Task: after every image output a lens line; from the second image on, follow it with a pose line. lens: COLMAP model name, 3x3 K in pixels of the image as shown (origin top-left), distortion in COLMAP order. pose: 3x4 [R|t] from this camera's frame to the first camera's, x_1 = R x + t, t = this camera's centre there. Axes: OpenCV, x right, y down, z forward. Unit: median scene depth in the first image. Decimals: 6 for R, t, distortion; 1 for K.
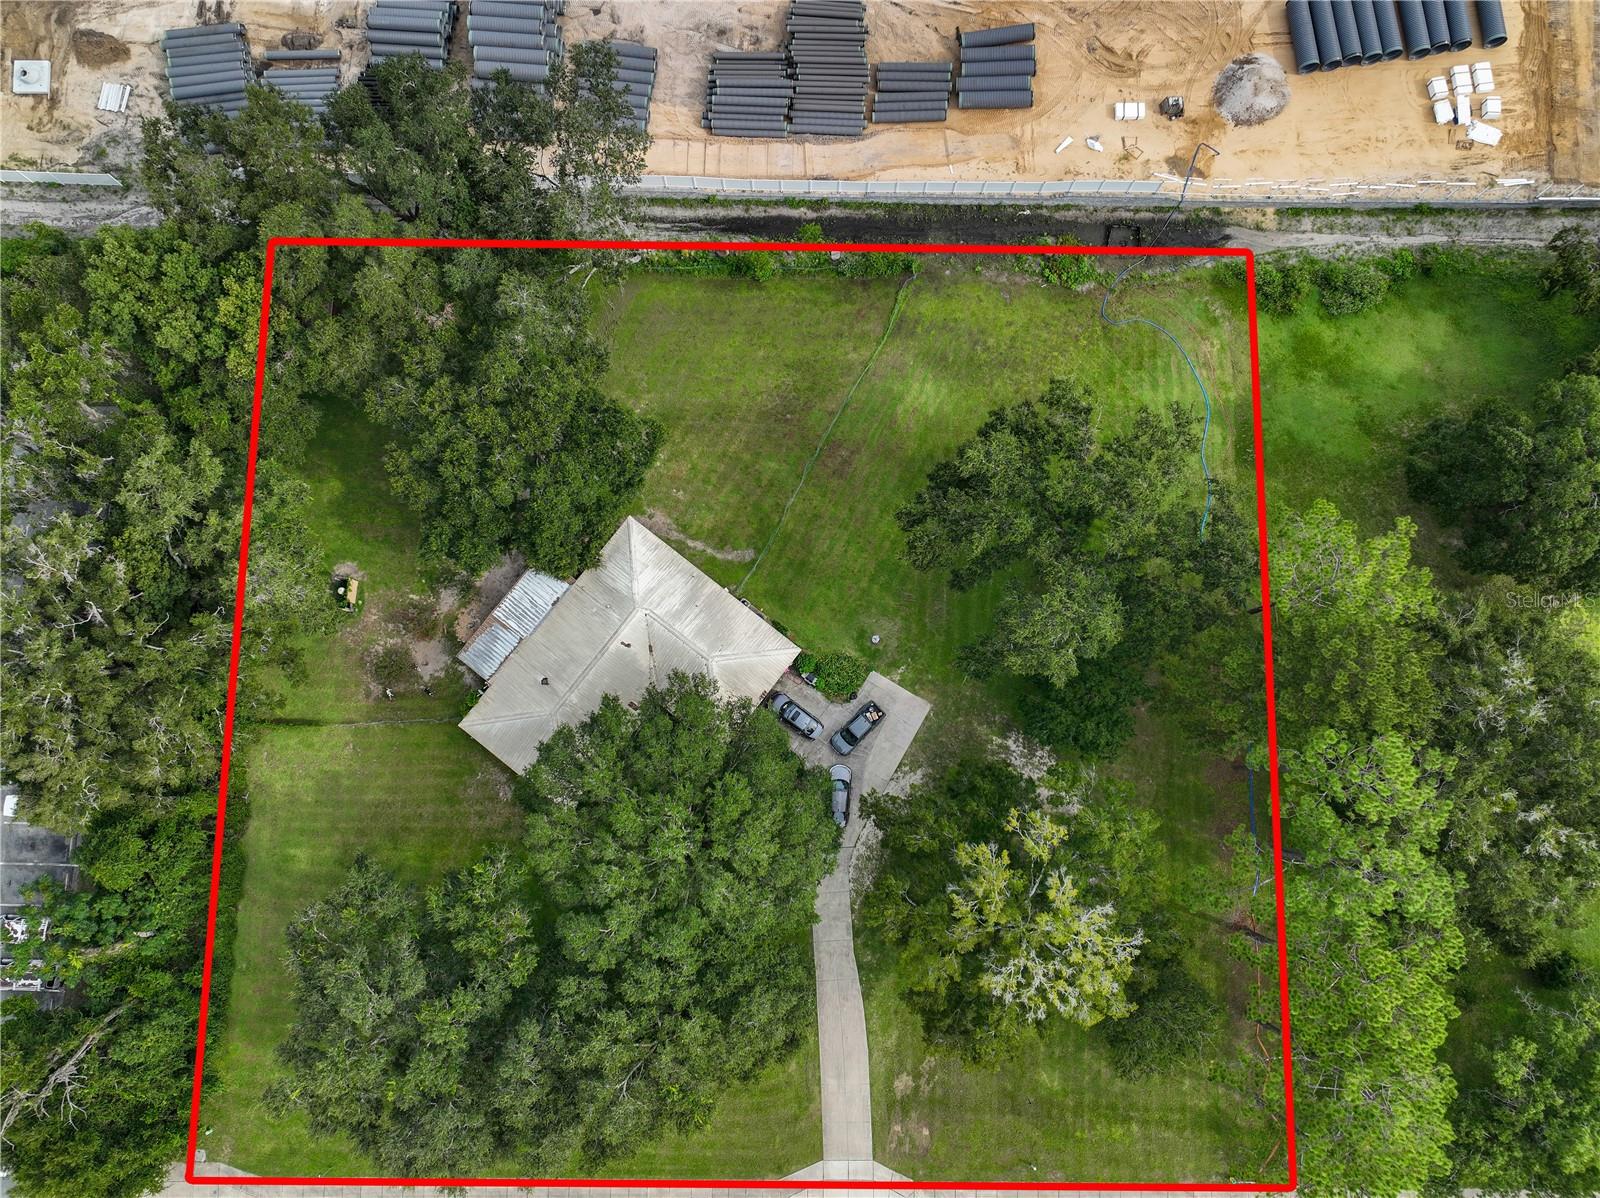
lens RADIAL K [[1135.8, 0, 800.8], [0, 1135.8, 597.4], [0, 0, 1]] dist [-0.004010, 0.022809]
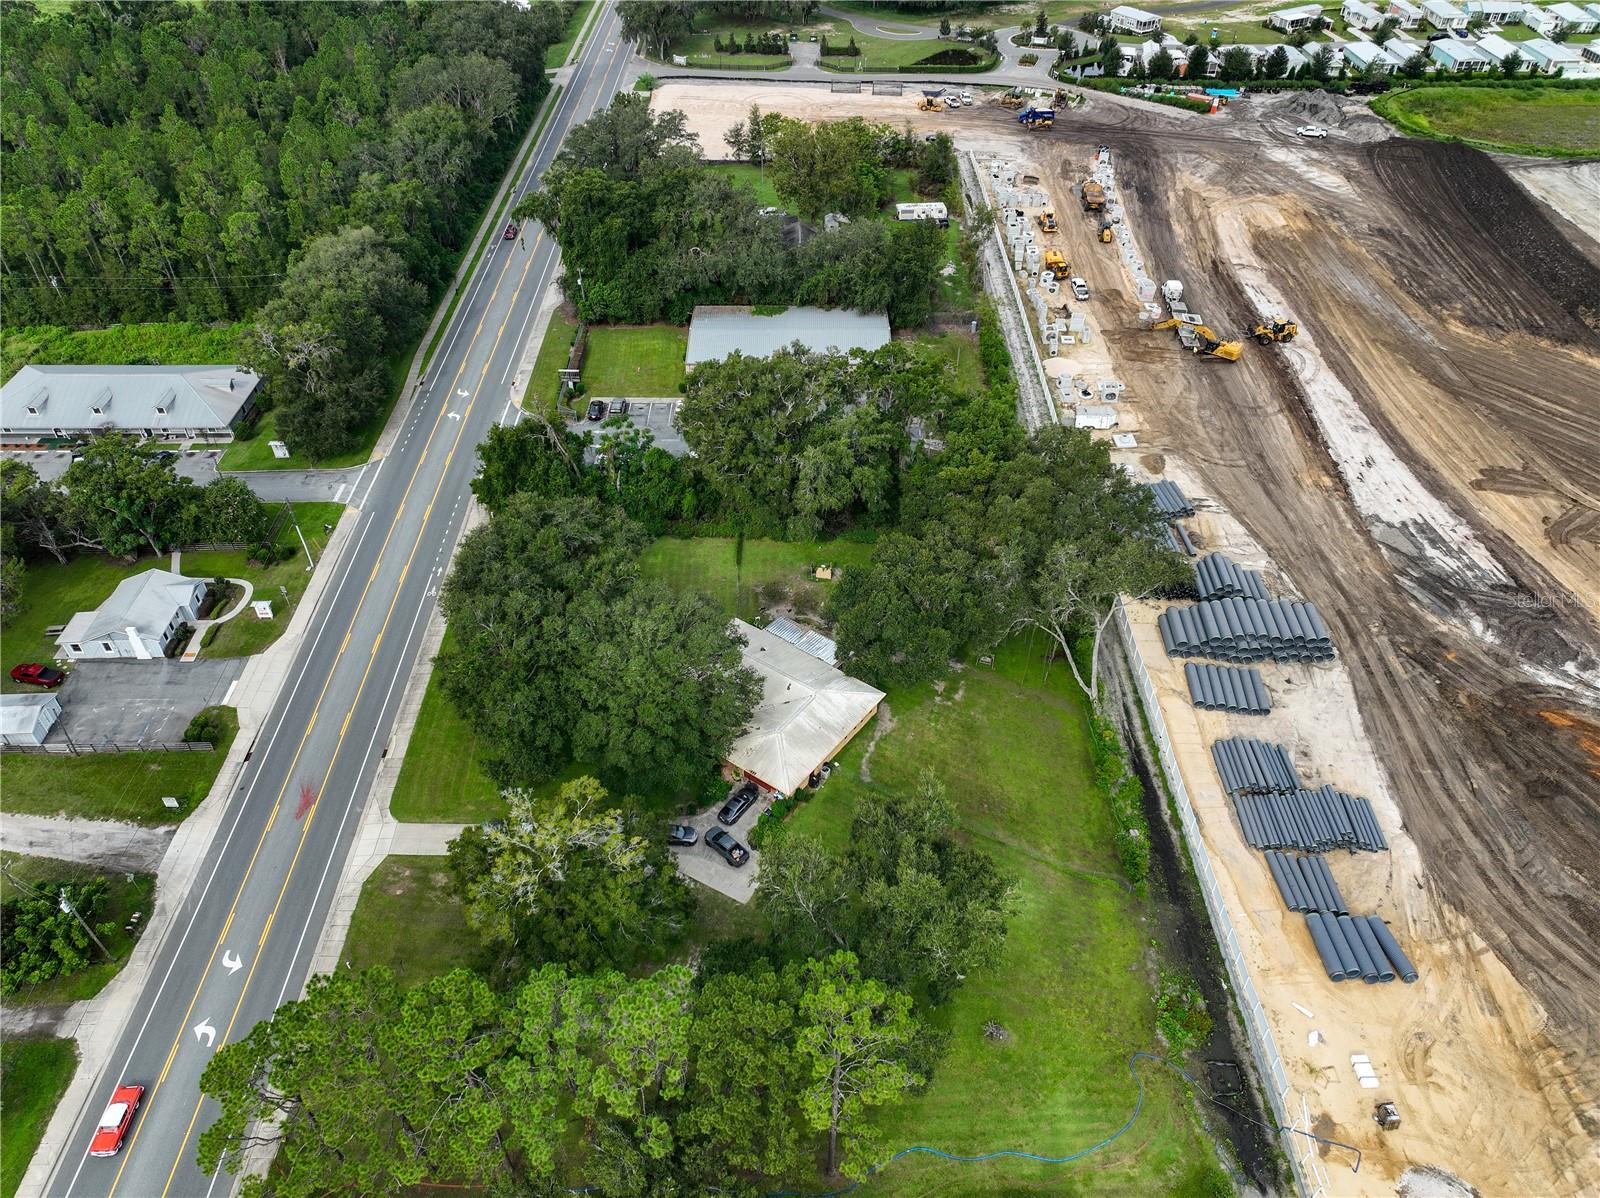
lens RADIAL K [[1135.8, 0, 800.8], [0, 1135.8, 597.4], [0, 0, 1]] dist [-0.004010, 0.022809]
pose [[0.023752, 0.654900, -0.755342, 0.767515], [-0.989999, 0.120509, 0.073352, -0.081639], [0.139064, 0.746046, 0.651212, 0.018550]]
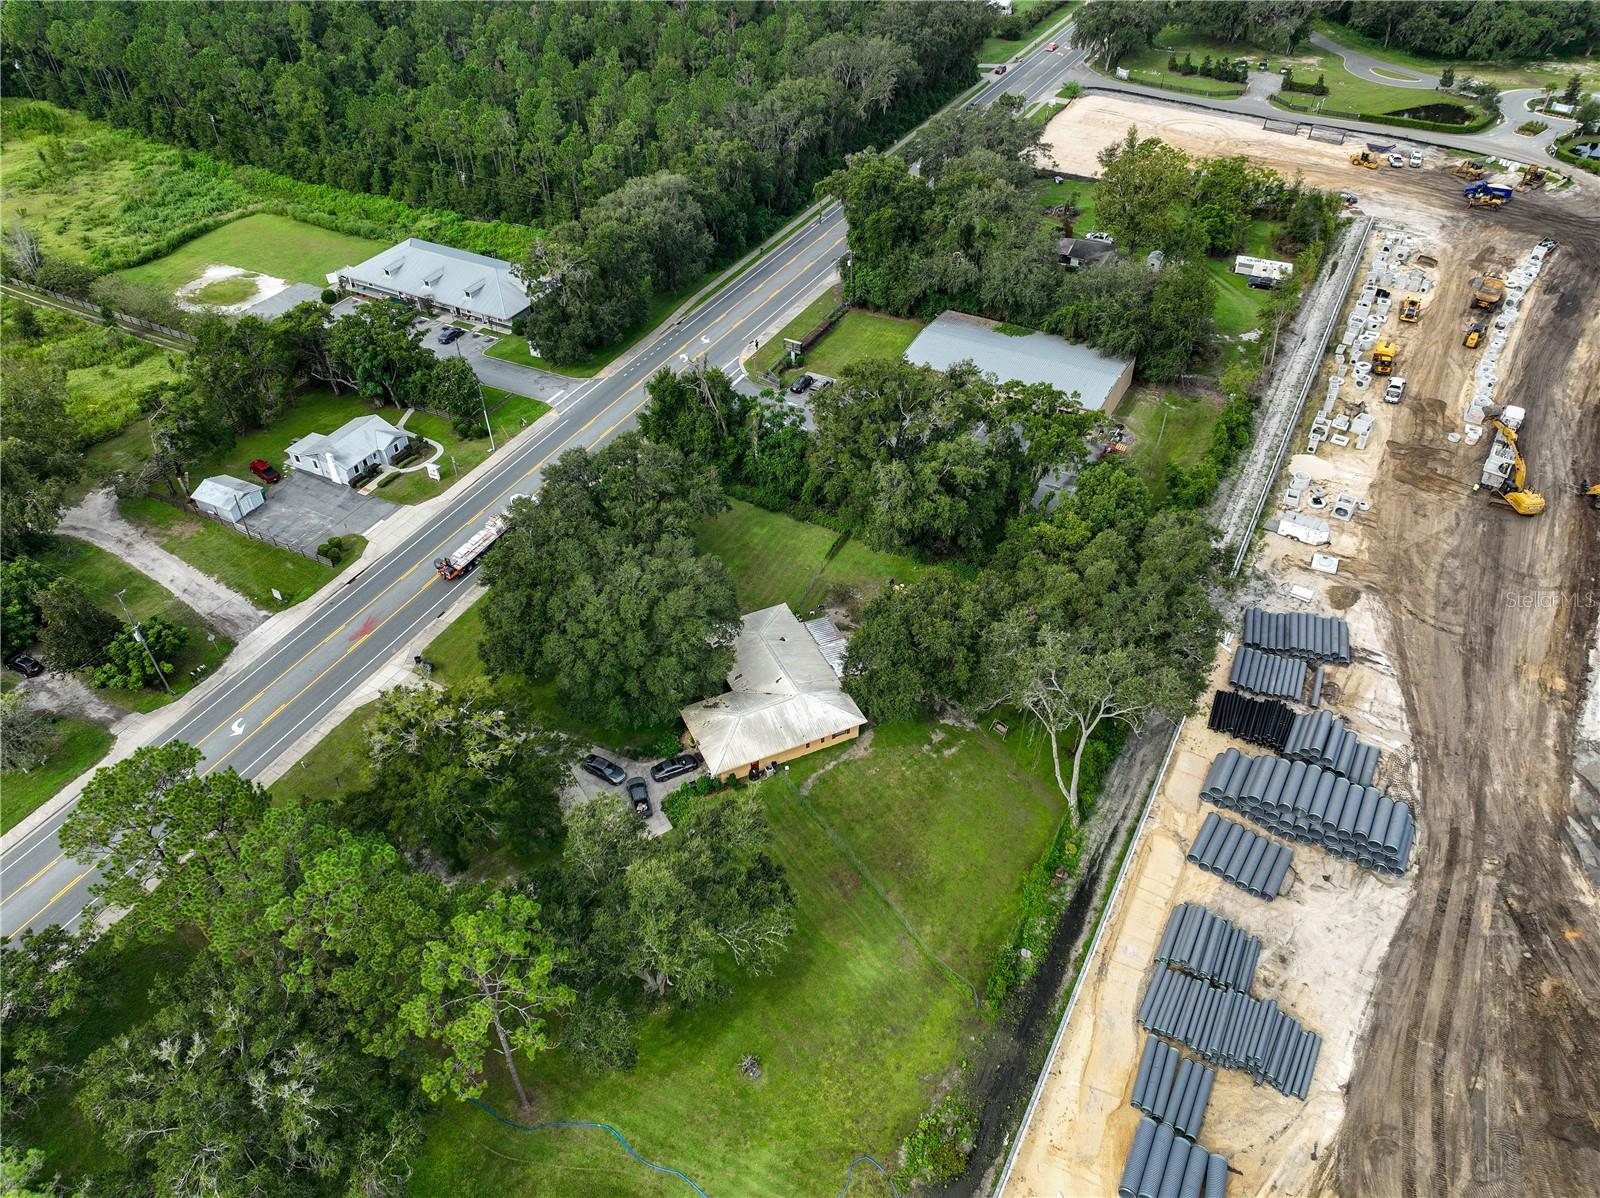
lens RADIAL K [[1135.8, 0, 800.8], [0, 1135.8, 597.4], [0, 0, 1]] dist [-0.004010, 0.022809]
pose [[-0.457047, 0.584428, -0.670486, 0.662194], [-0.879814, -0.186443, 0.437226, -0.535677], [0.130519, 0.789736, 0.599401, 0.083333]]
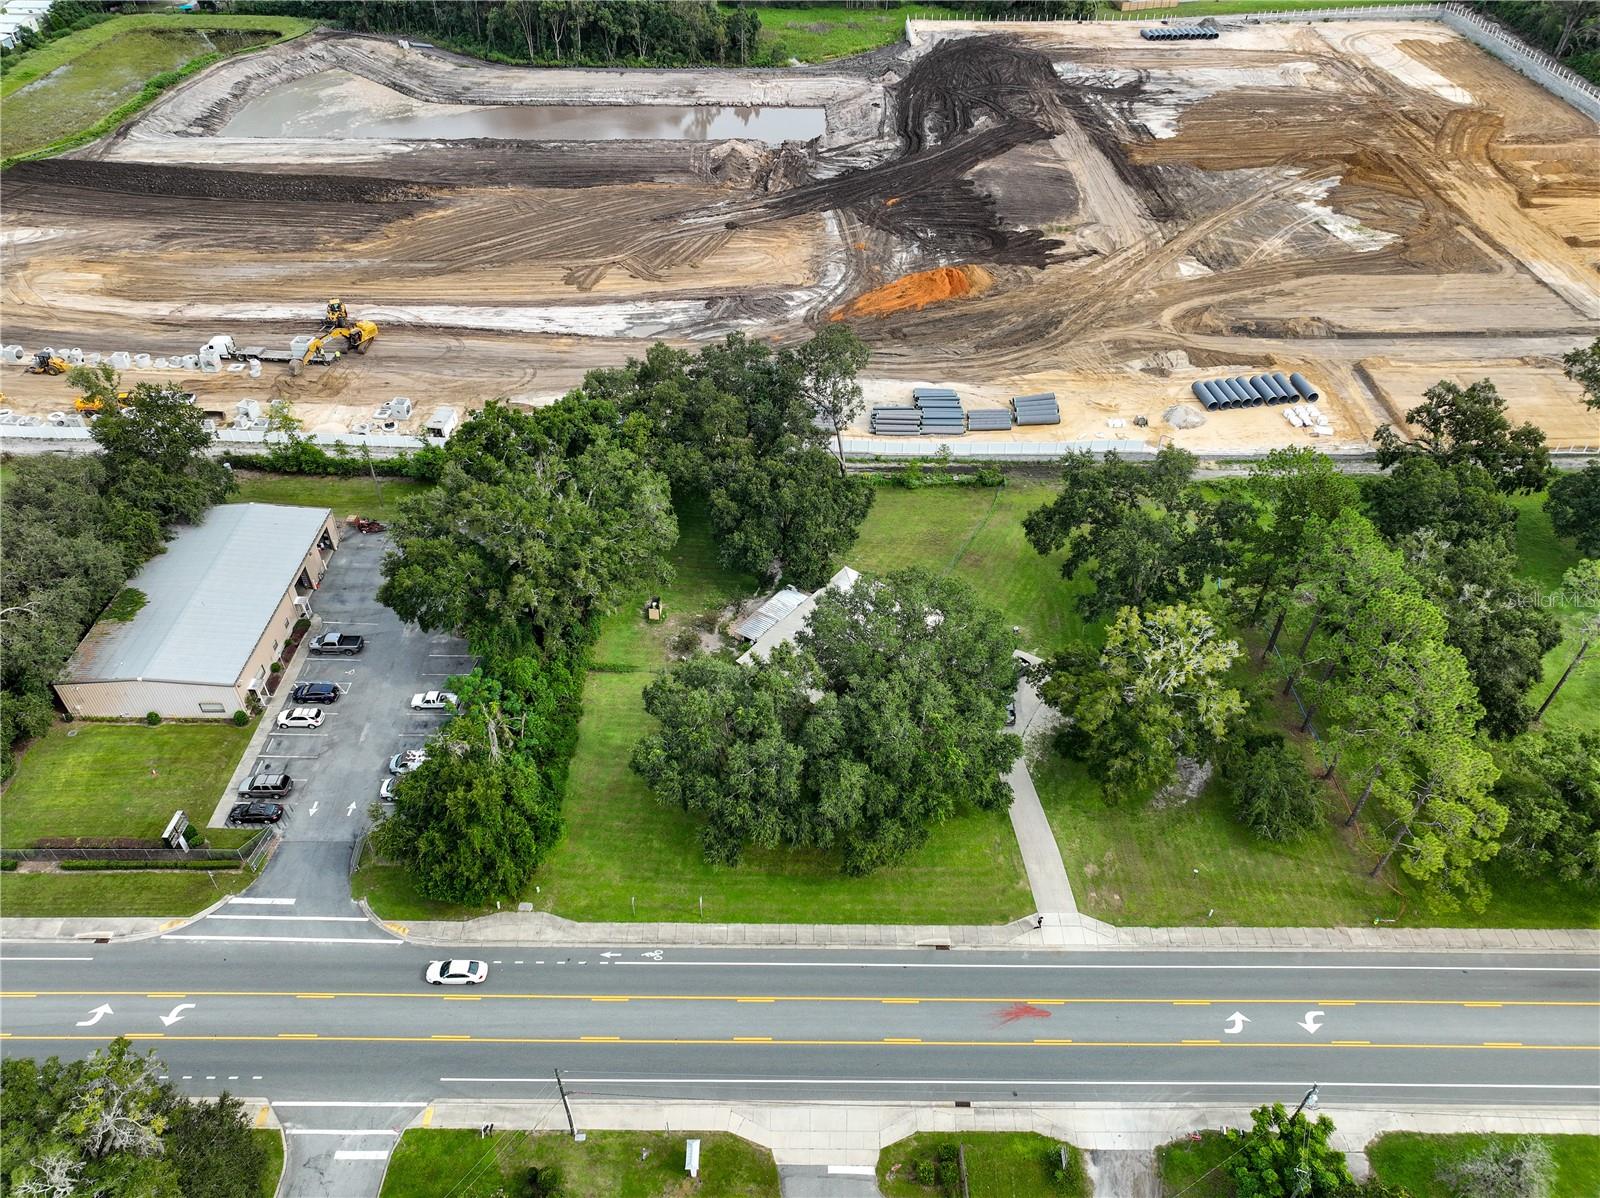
lens RADIAL K [[1135.8, 0, 800.8], [0, 1135.8, 597.4], [0, 0, 1]] dist [-0.004010, 0.022809]
pose [[0.999878, -0.002647, 0.015391, -0.228005], [0.012182, 0.748909, -0.662560, 0.946720], [-0.009773, 0.662667, 0.748850, -0.119459]]
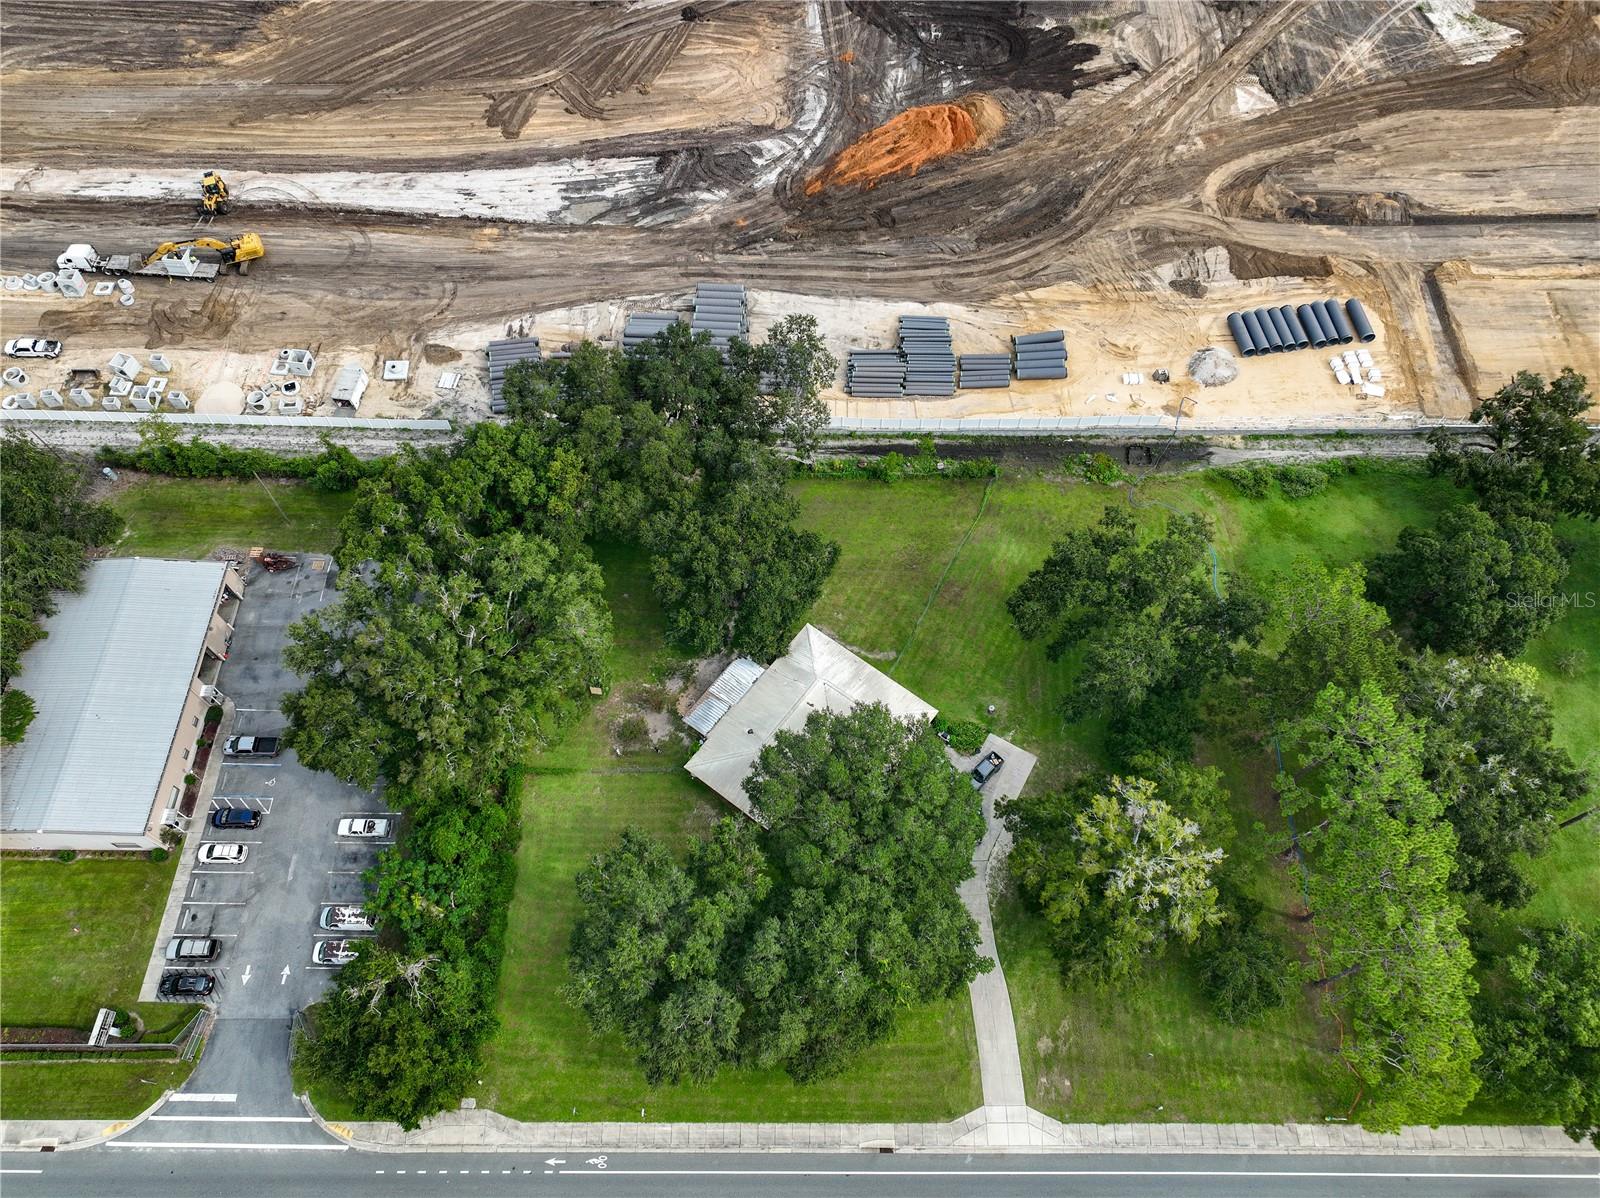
lens RADIAL K [[1135.8, 0, 800.8], [0, 1135.8, 597.4], [0, 0, 1]] dist [-0.004010, 0.022809]
pose [[0.999950, -0.009919, 0.001341, -0.155614], [0.009722, 0.930546, -0.366047, 0.392001], [0.002383, 0.366042, 0.930595, -0.289064]]
